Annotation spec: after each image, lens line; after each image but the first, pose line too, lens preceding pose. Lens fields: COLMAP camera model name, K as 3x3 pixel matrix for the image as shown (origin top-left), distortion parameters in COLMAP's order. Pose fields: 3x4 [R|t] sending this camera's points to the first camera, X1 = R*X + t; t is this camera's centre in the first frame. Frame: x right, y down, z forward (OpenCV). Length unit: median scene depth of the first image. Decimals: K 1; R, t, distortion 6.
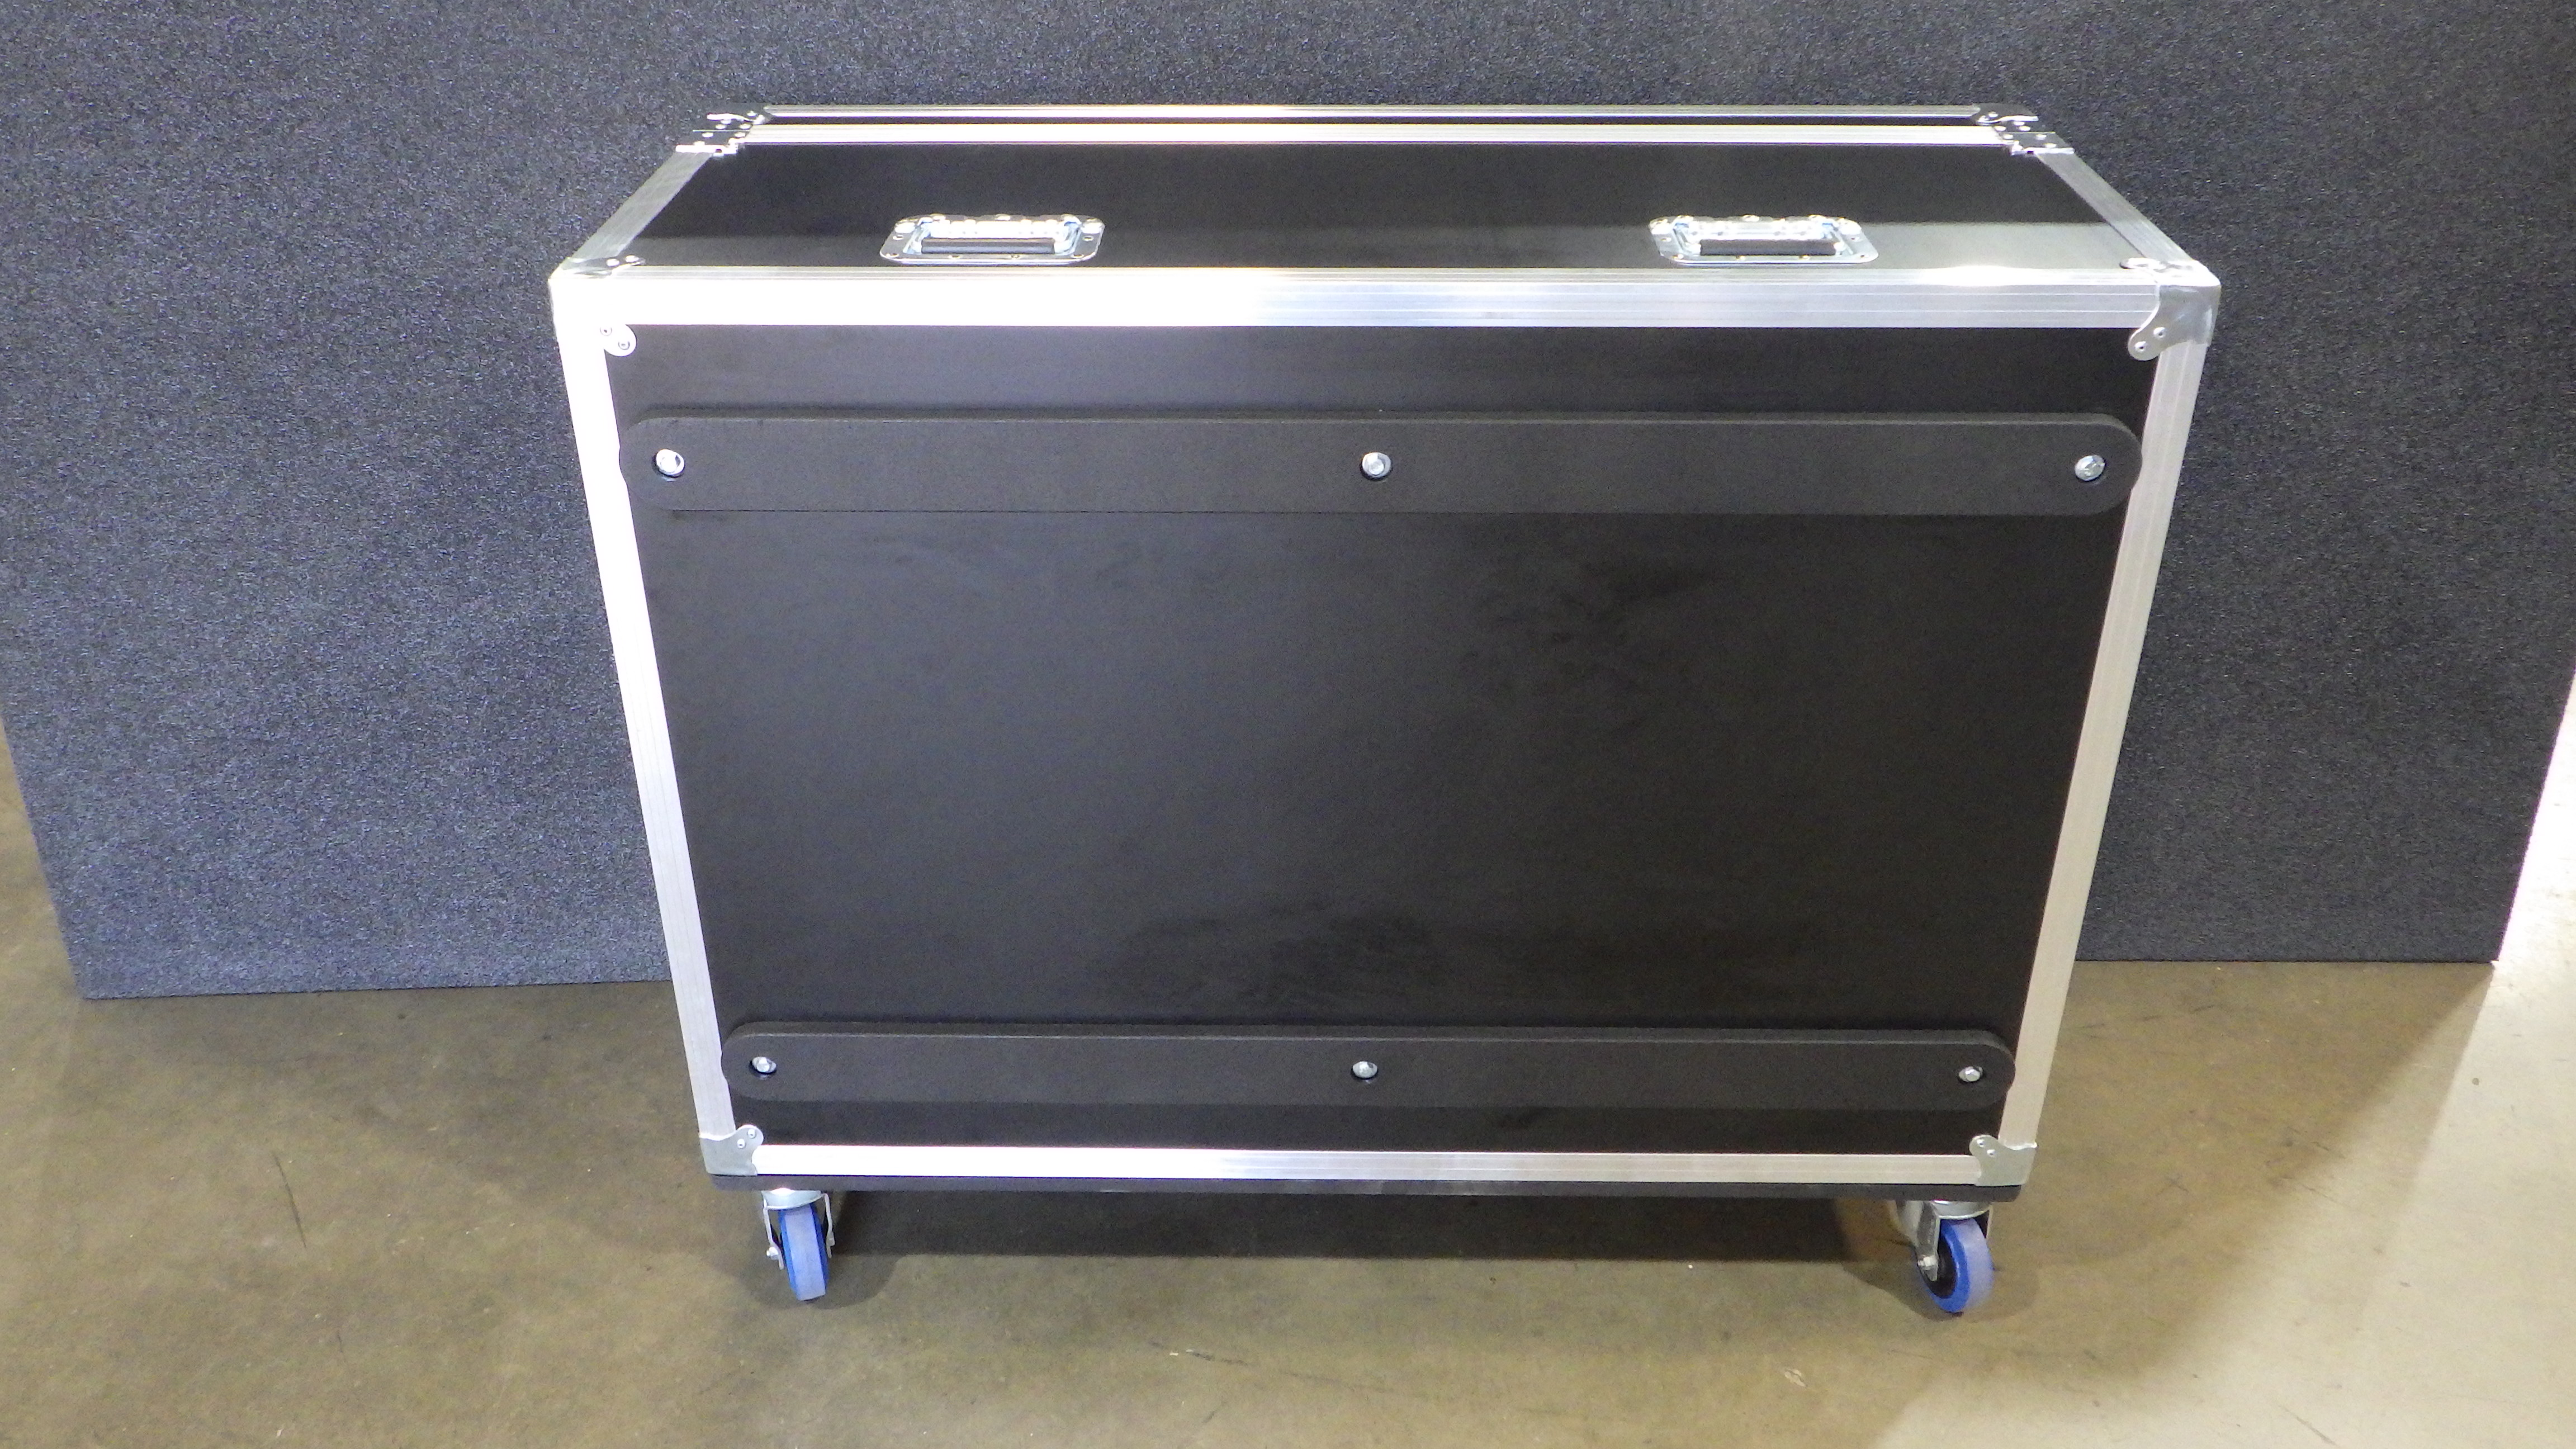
lens RADIAL K [[2167.2, 0, 1297.6], [0, 2167.2, 730.9], [0, 0, 1]] dist [0.009265, 0.010326]
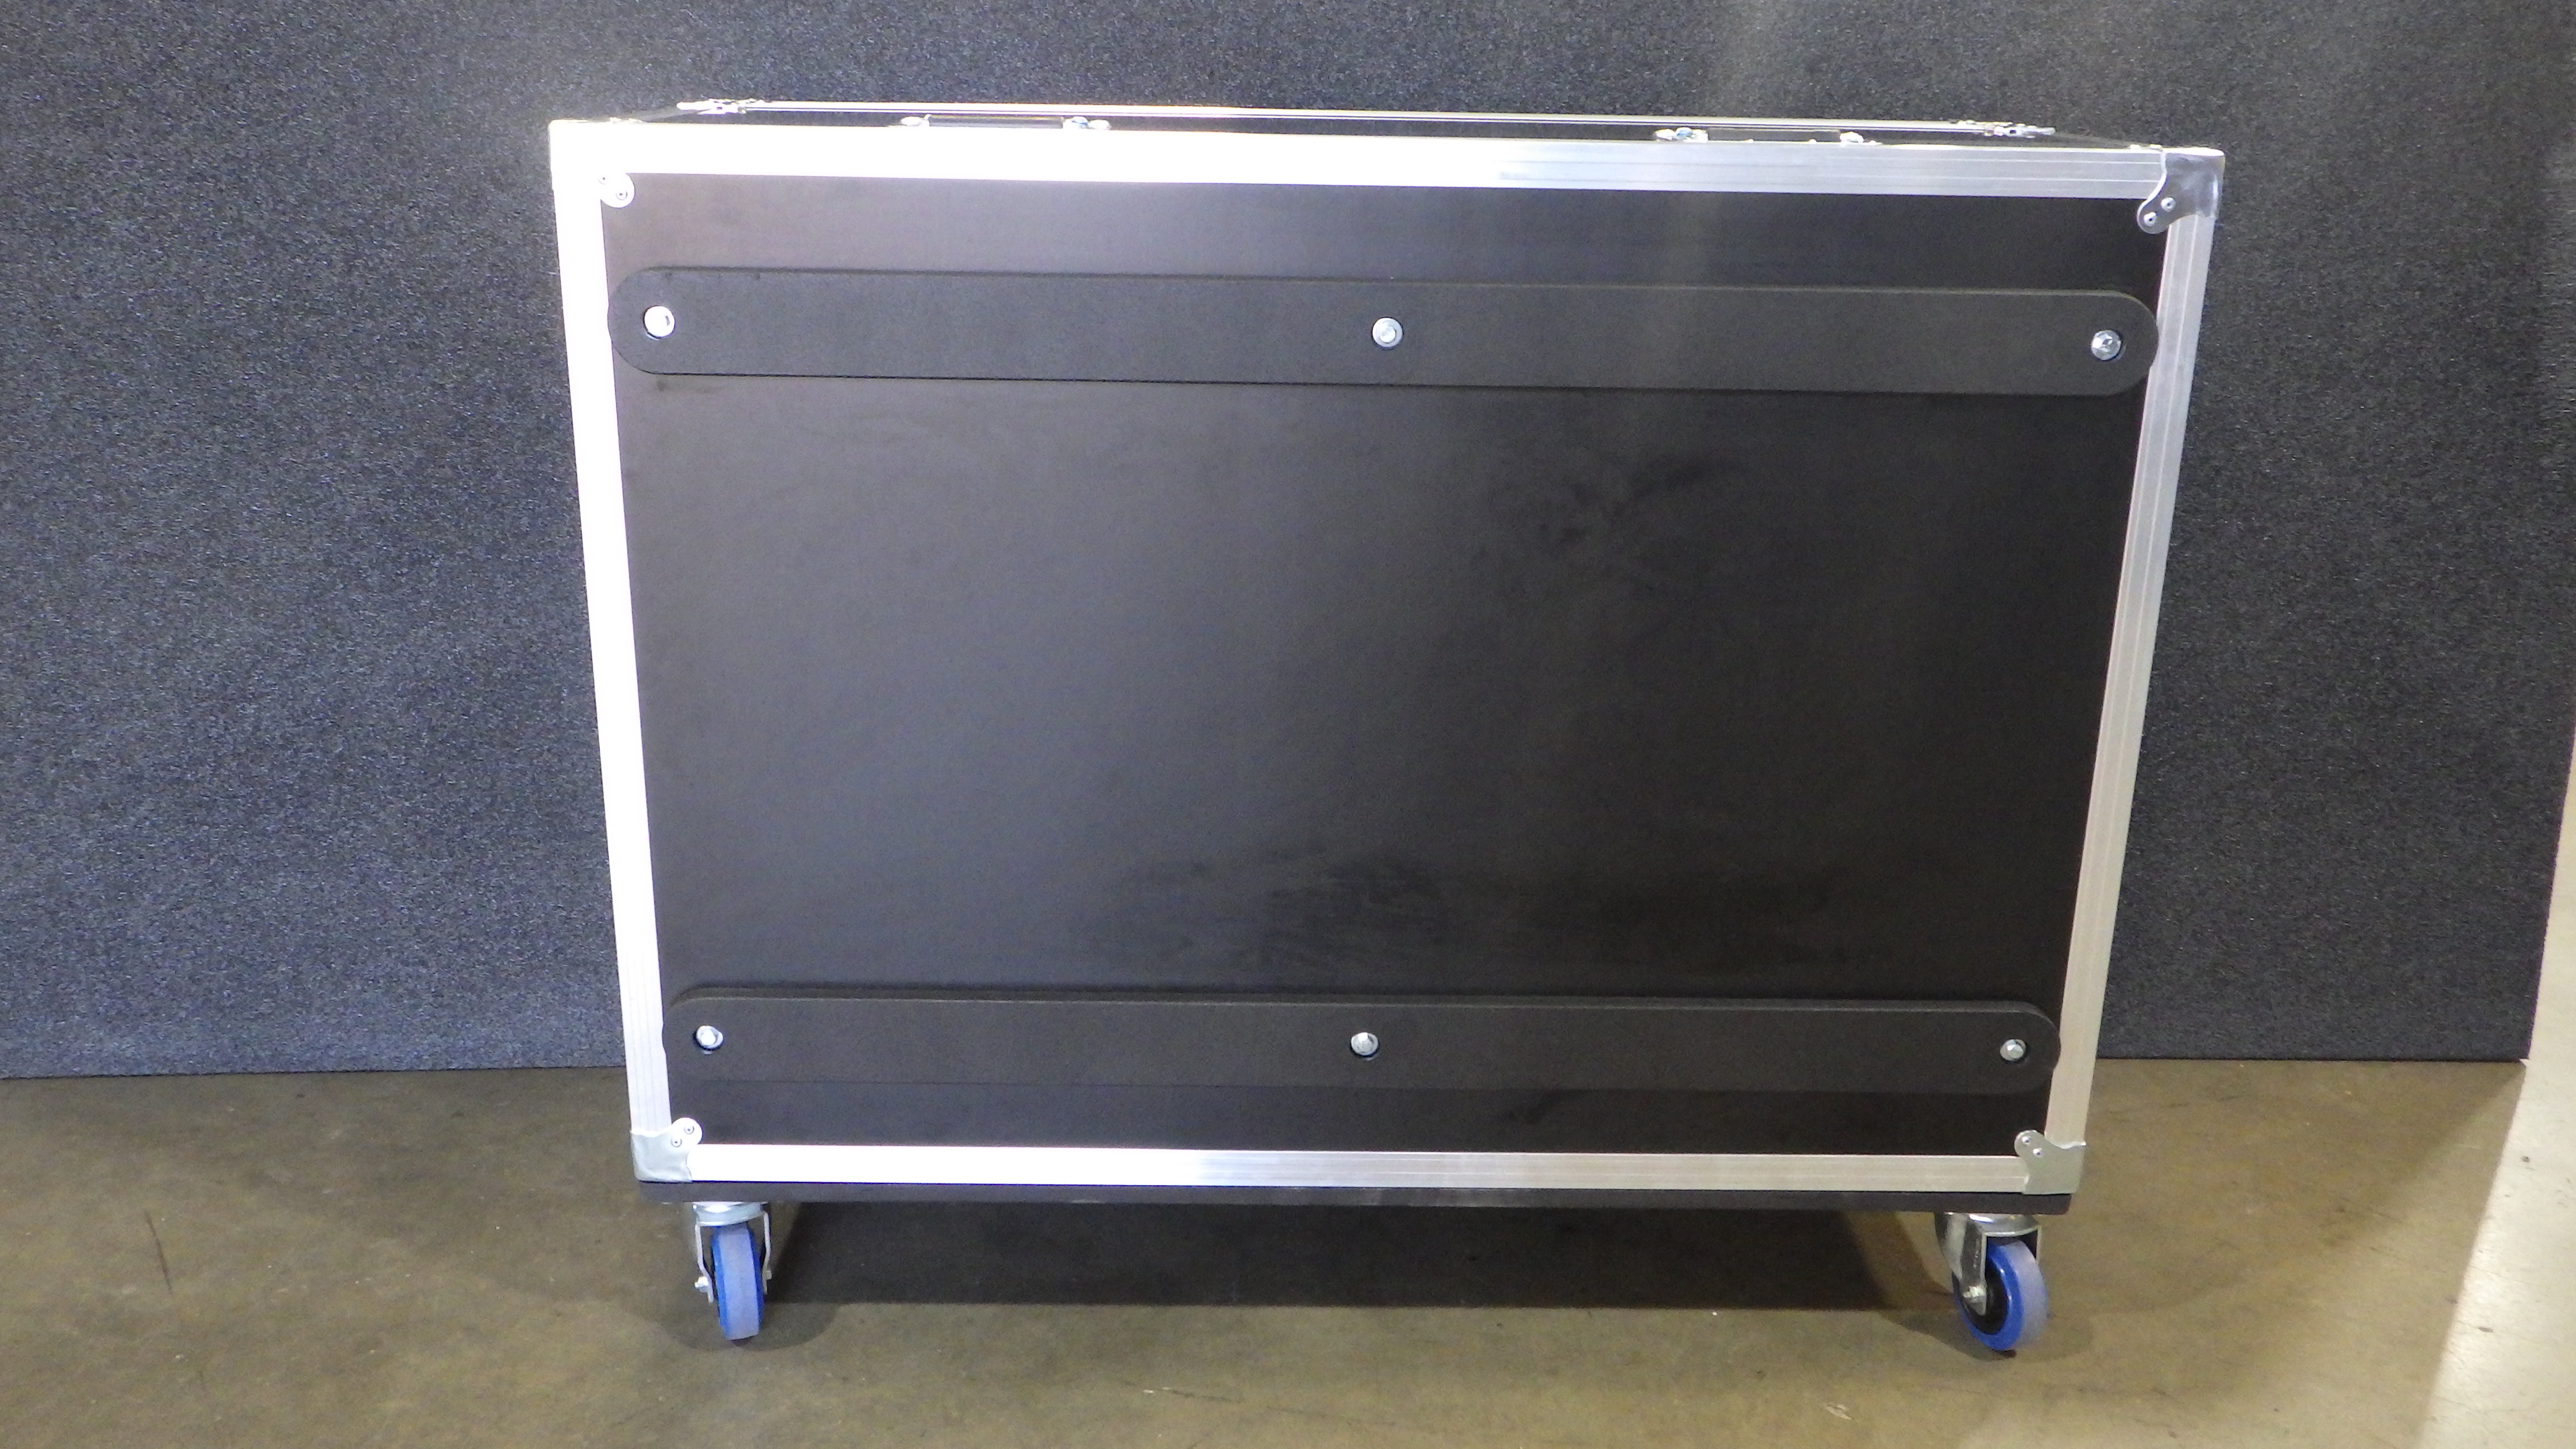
lens RADIAL K [[2159.2, 0, 1292.6], [0, 2159.2, 774.7], [0, 0, 1]] dist [0.010668, 0.009632]
pose [[0.999374, 0.009554, 0.034062, -0.030021], [-0.002105, 0.977196, -0.212330, 0.224165], [-0.035314, 0.212126, 0.976604, 0.072185]]
